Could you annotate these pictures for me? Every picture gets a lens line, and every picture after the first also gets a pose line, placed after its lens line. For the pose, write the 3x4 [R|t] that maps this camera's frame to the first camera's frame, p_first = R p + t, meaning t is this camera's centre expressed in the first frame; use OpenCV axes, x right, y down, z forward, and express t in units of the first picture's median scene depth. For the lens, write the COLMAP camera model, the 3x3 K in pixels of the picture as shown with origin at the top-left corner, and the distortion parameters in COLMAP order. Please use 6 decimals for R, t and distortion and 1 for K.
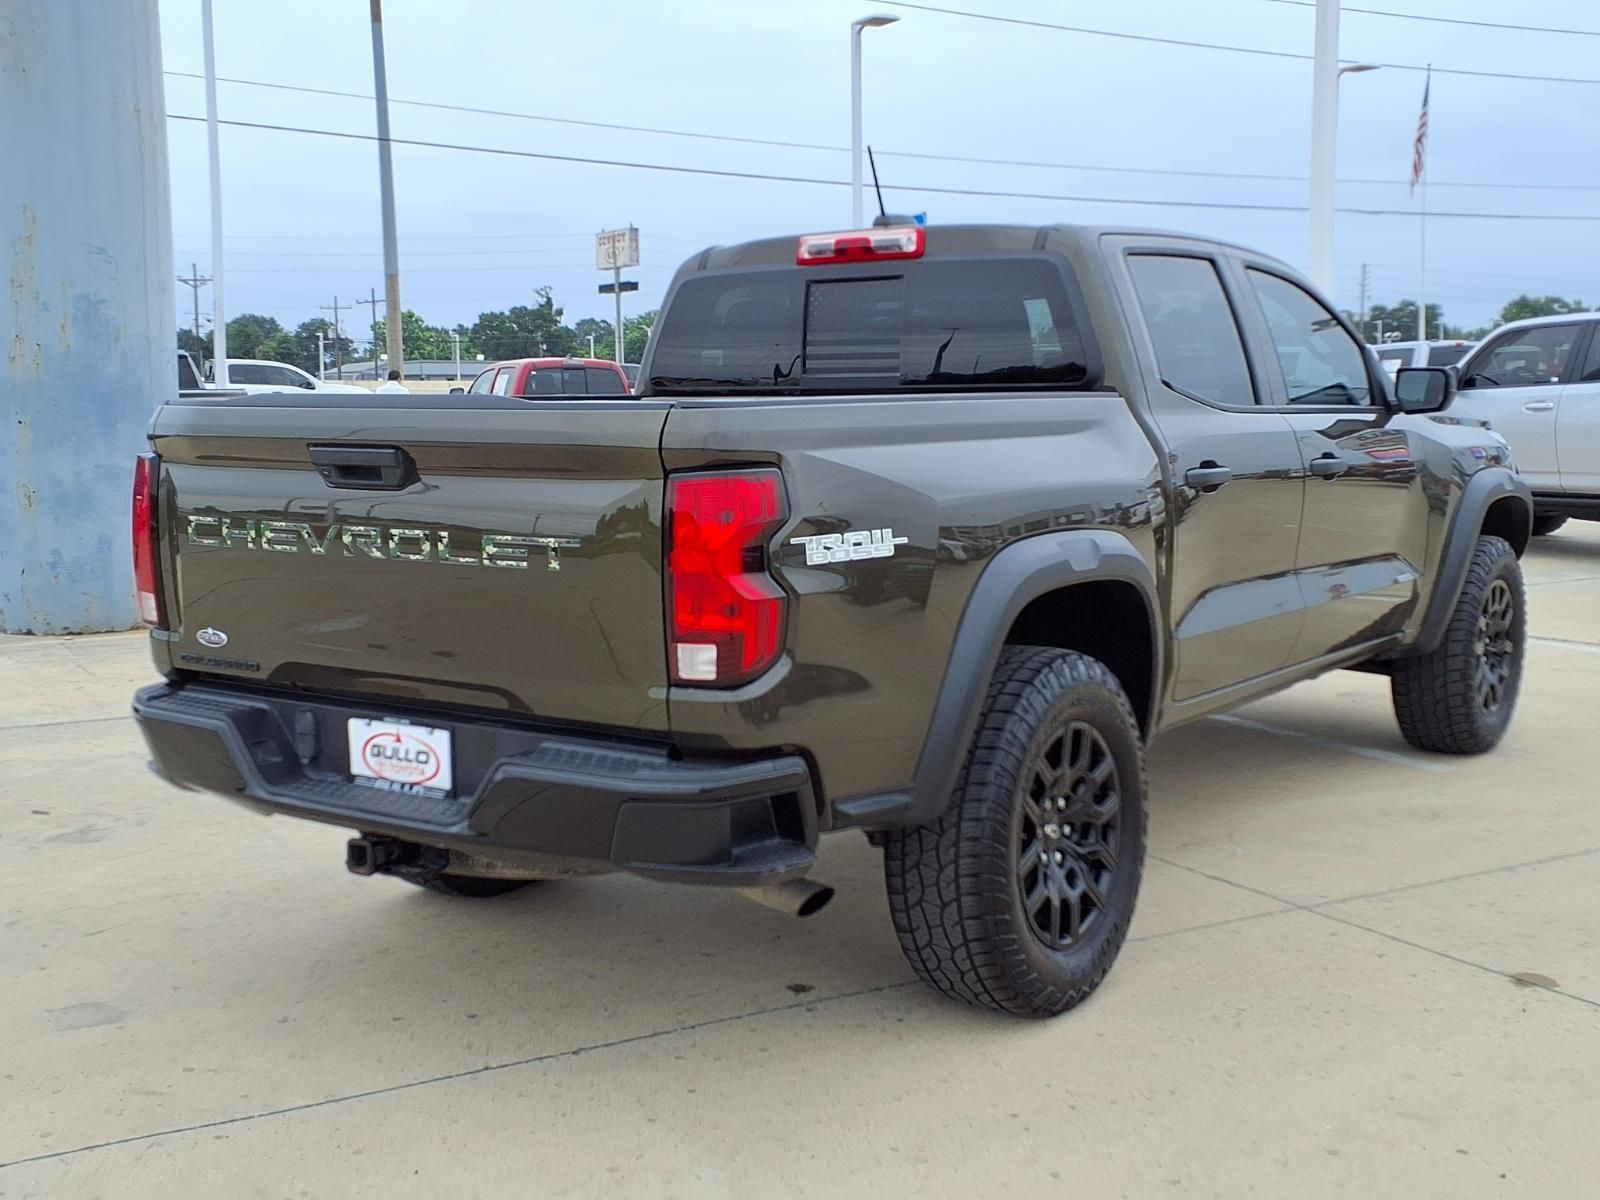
lens RADIAL K [[1987.0, 0, 786.0], [0, 1987.0, 594.0], [0, 0, 1]] dist [0.266090, -0.830033]
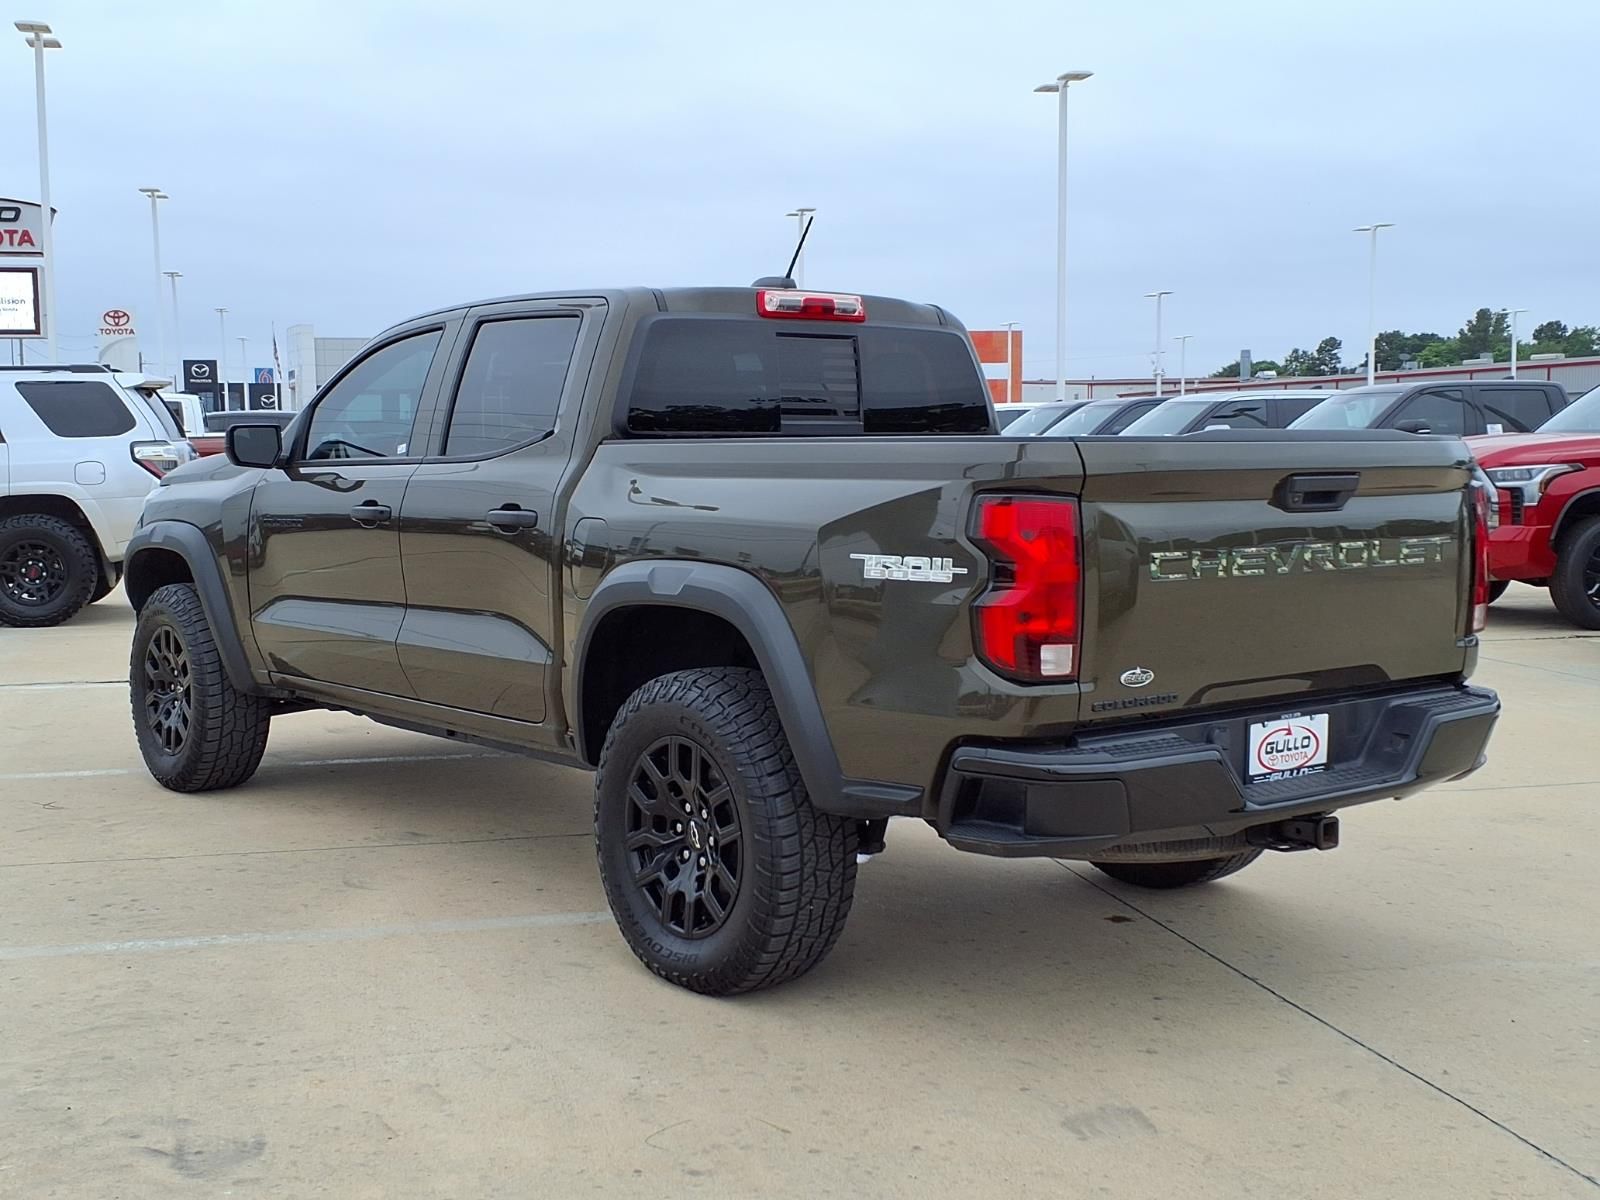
lens RADIAL K [[1987.0, 0, 786.0], [0, 1987.0, 594.0], [0, 0, 1]] dist [0.266090, -0.830033]
pose [[0.195913, -0.065535, 0.978429, -1.355794], [0.104256, 0.993501, 0.045670, -0.086641], [-0.975064, 0.093060, 0.201472, 1.037405]]
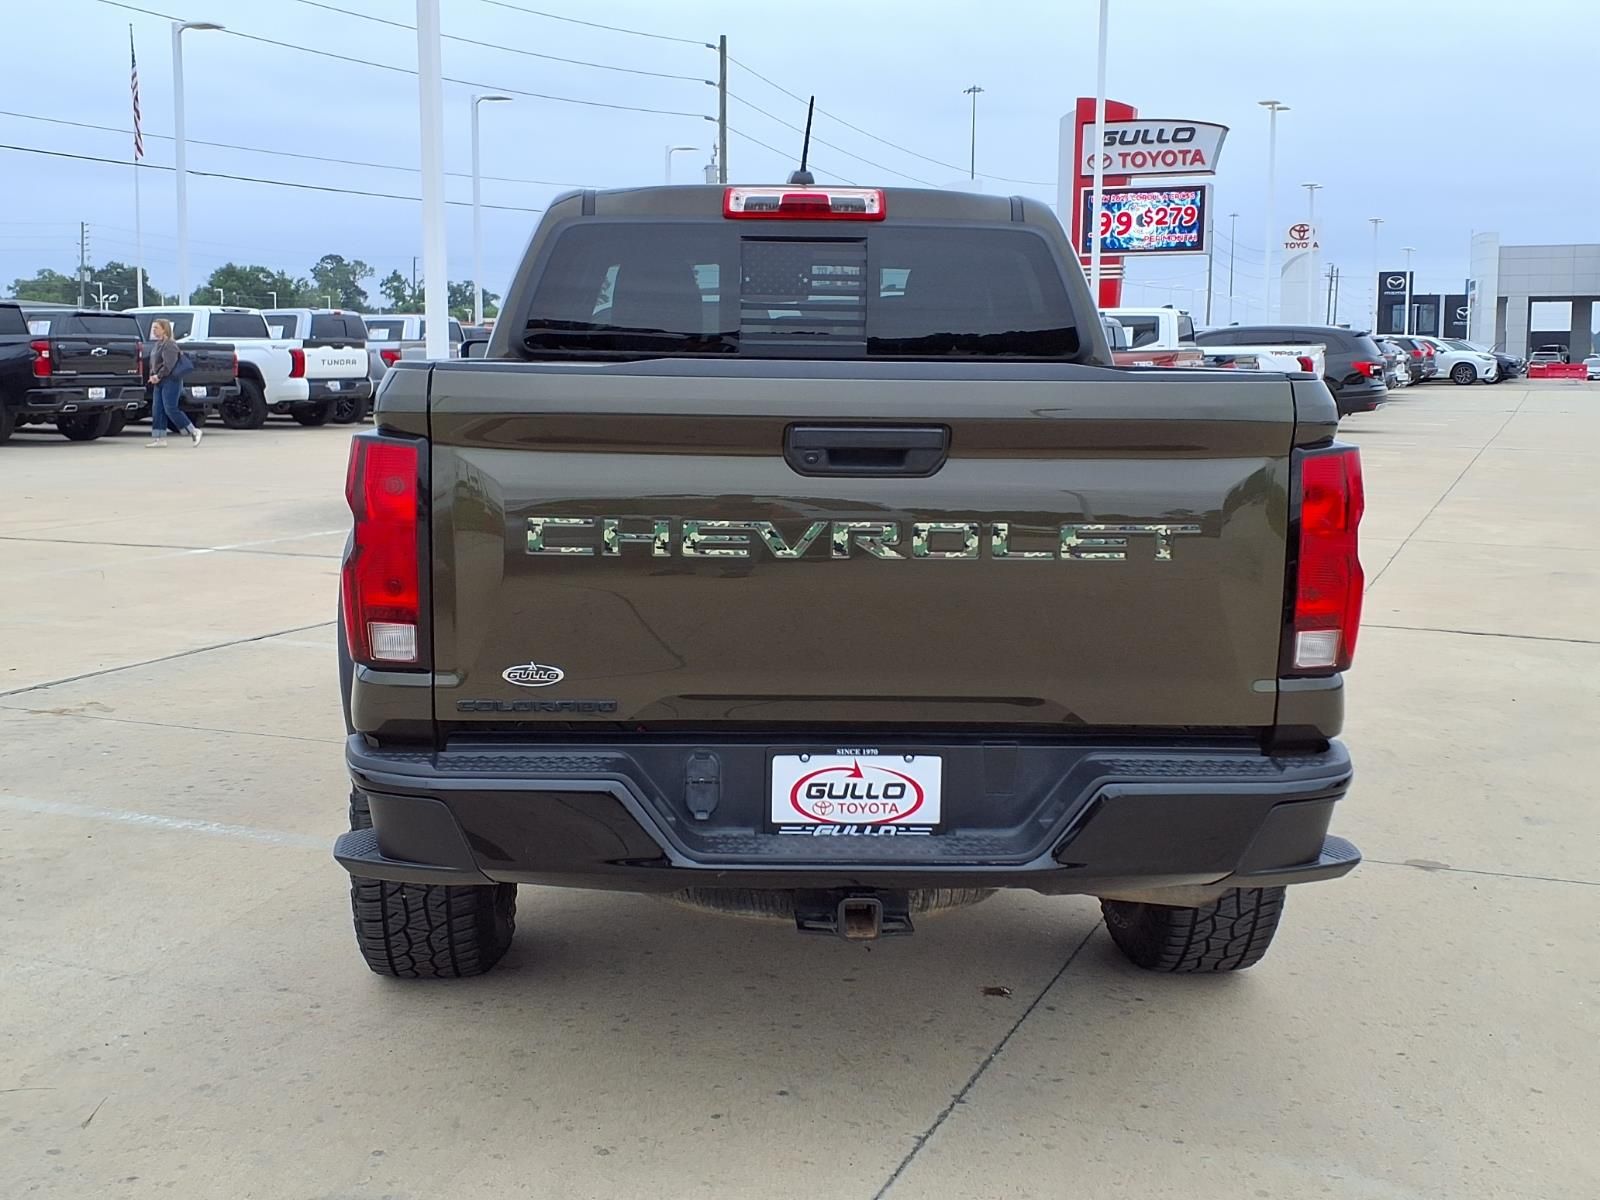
lens RADIAL K [[1956.3, 0, 800.0], [0, 1956.3, 600.0], [0, 0, 1]] dist [0.255016, -0.798062]
pose [[0.757440, -0.063705, 0.649790, -0.737707], [0.048978, 0.997968, 0.040749, -0.034573], [-0.651065, 0.000960, 0.759021, 0.391384]]
